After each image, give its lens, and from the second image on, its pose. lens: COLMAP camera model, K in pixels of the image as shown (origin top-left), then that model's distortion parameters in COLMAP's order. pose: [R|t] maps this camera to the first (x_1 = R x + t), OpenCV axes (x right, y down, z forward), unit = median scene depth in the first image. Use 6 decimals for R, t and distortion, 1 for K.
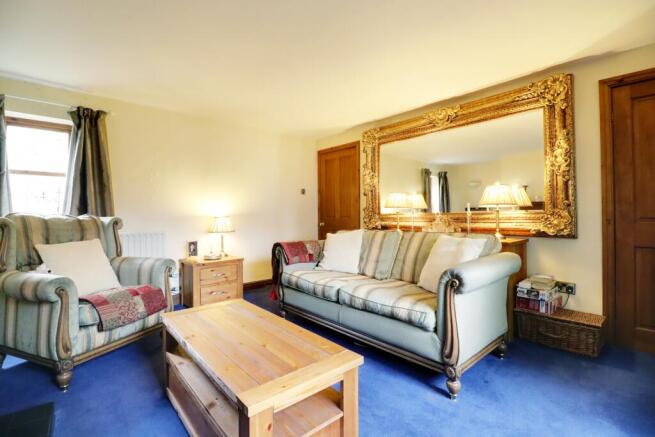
lens RADIAL K [[305.8, 0, 329.1], [0, 305.8, 218.7], [0, 0, 1]] dist [-0.002926, -0.001327]
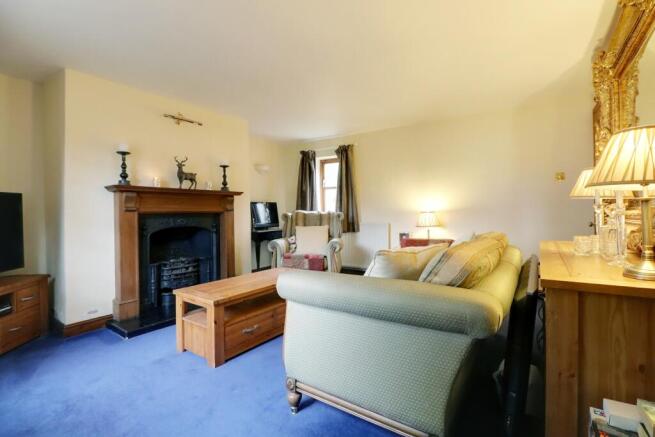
lens RADIAL K [[305.8, 0, 329.4], [0, 305.8, 216.9], [0, 0, 1]] dist [-0.002926, -0.001327]
pose [[0.268867, 0.005427, -0.963162, 0.751543], [-0.008016, 0.999962, 0.003396, 0.012736], [0.963144, 0.006808, 0.268901, 0.491488]]
